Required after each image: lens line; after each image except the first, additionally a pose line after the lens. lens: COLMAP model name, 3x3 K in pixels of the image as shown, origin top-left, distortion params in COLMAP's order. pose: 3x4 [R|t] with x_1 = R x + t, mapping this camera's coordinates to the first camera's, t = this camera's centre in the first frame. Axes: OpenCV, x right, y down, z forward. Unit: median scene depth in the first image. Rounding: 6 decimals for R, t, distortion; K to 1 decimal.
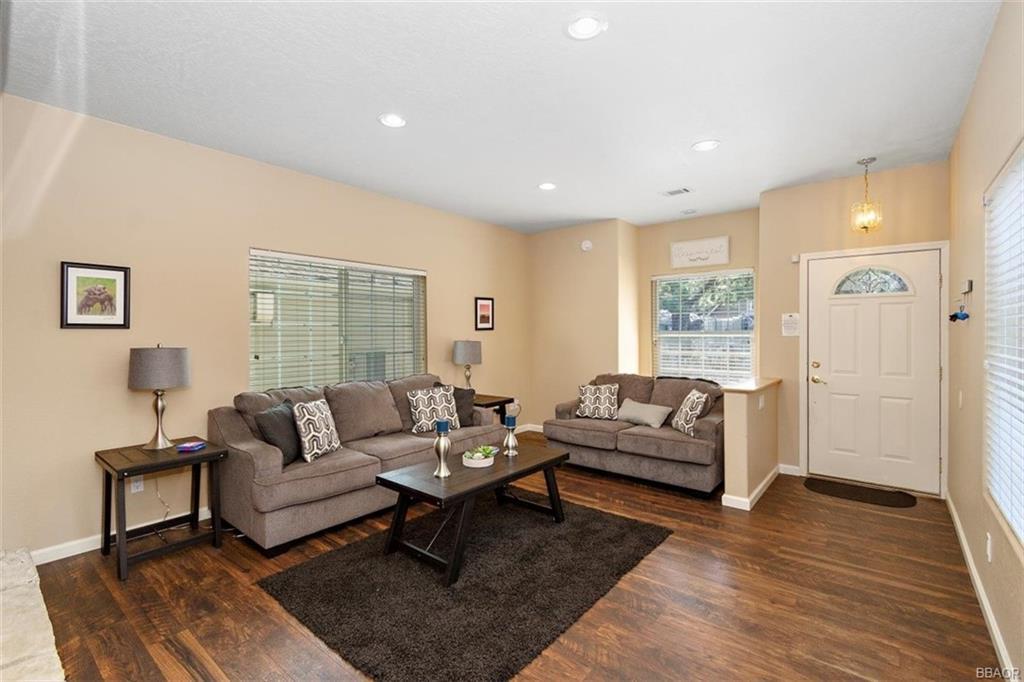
lens RADIAL K [[457.1, 0, 508.5], [0, 457.1, 335.0], [0, 0, 1]] dist [0.000861, 0.000078]
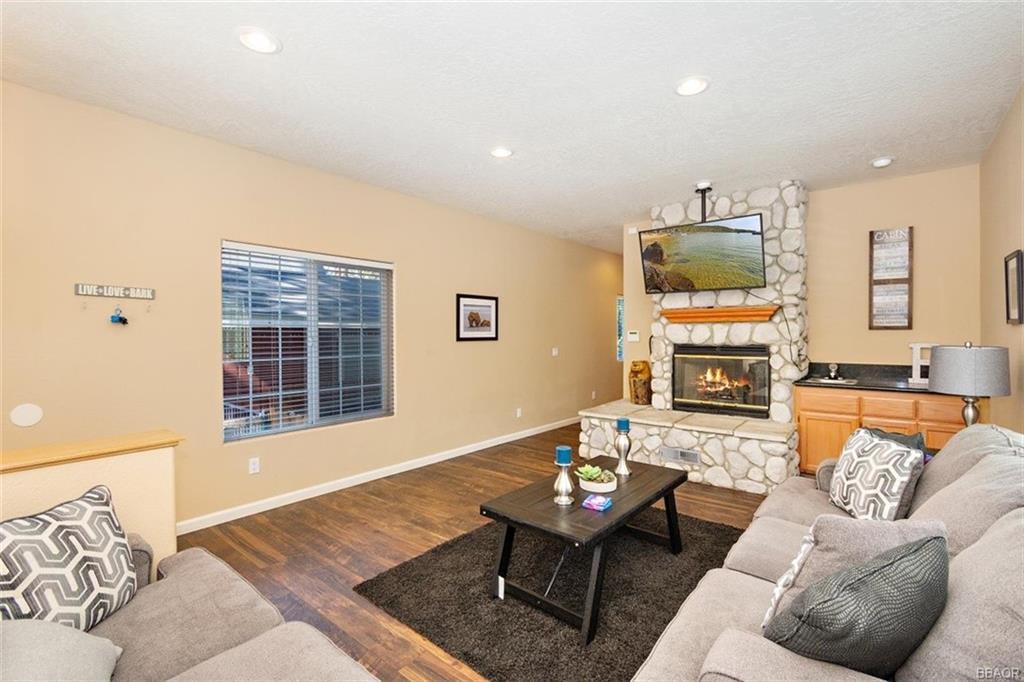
lens RADIAL K [[455.6, 0, 510.0], [0, 455.6, 339.5], [0, 0, 1]] dist [0.000110, -0.000102]
pose [[-0.999964, 0.006950, 0.004864, 0.110524], [0.007021, 0.999866, 0.014816, -0.003280], [-0.004760, 0.014850, -0.999878, 2.243965]]
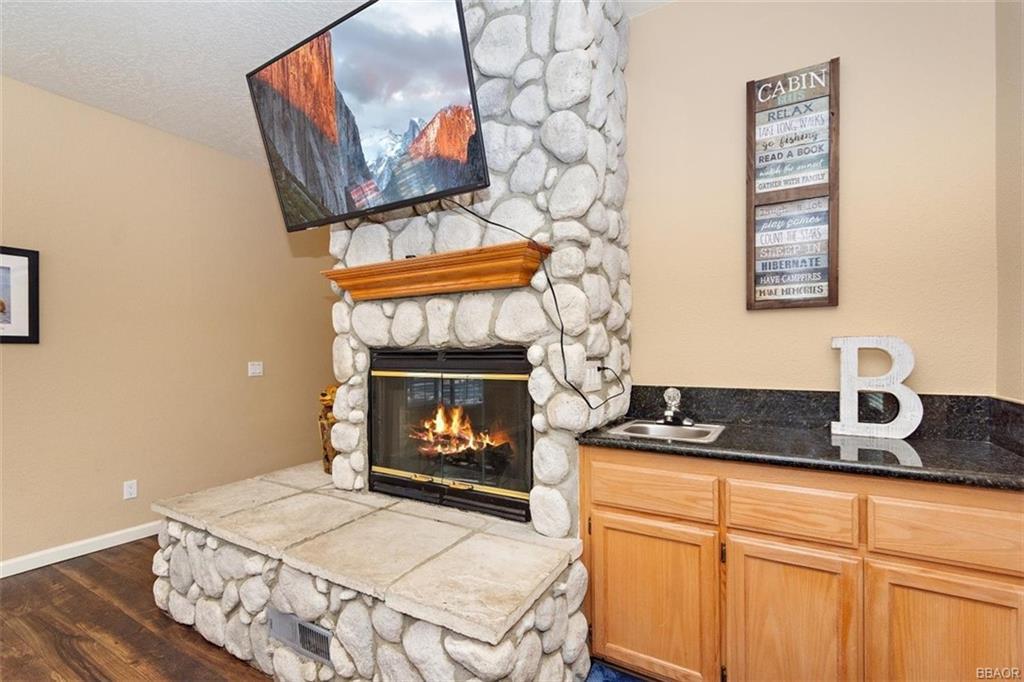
lens RADIAL K [[461.9, 0, 511.4], [0, 461.9, 355.0], [0, 0, 1]] dist [0.001145, 0.000000]
pose [[-0.988602, 0.009326, -0.150265, -0.729043], [0.008155, 0.999931, 0.008408, 0.059897], [0.150333, 0.007086, -0.988610, 1.221597]]
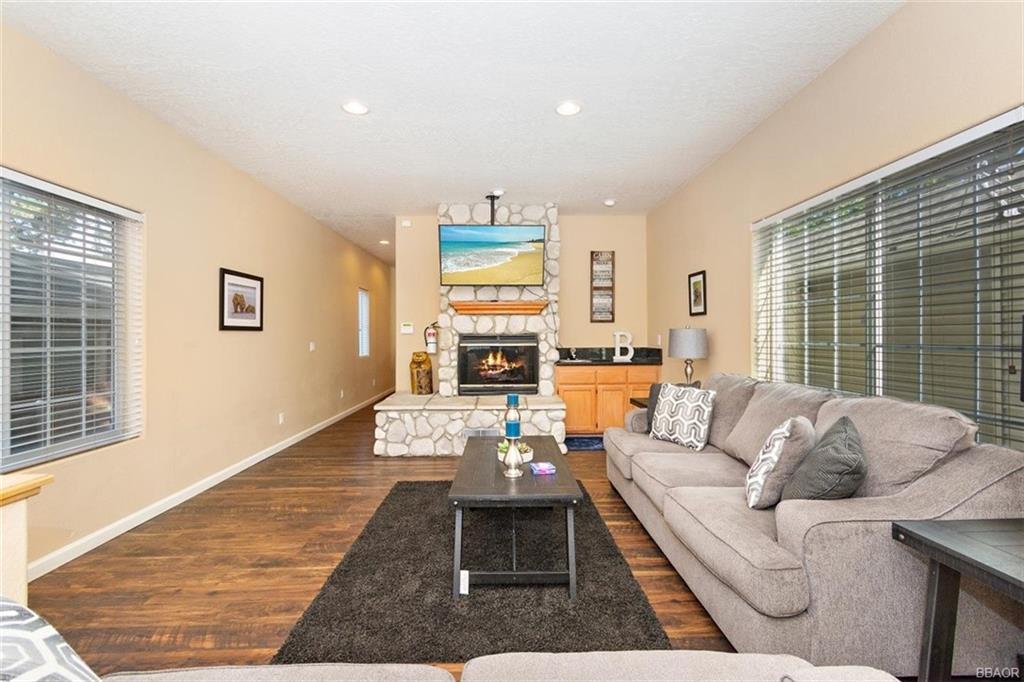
lens RADIAL K [[457.1, 0, 508.5], [0, 457.1, 335.0], [0, 0, 1]] dist [0.000861, 0.000078]
pose [[-0.754827, 0.006085, -0.655895, 0.634750], [0.005406, 0.999981, 0.003056, 0.049139], [0.655901, -0.001239, -0.754846, 2.026867]]
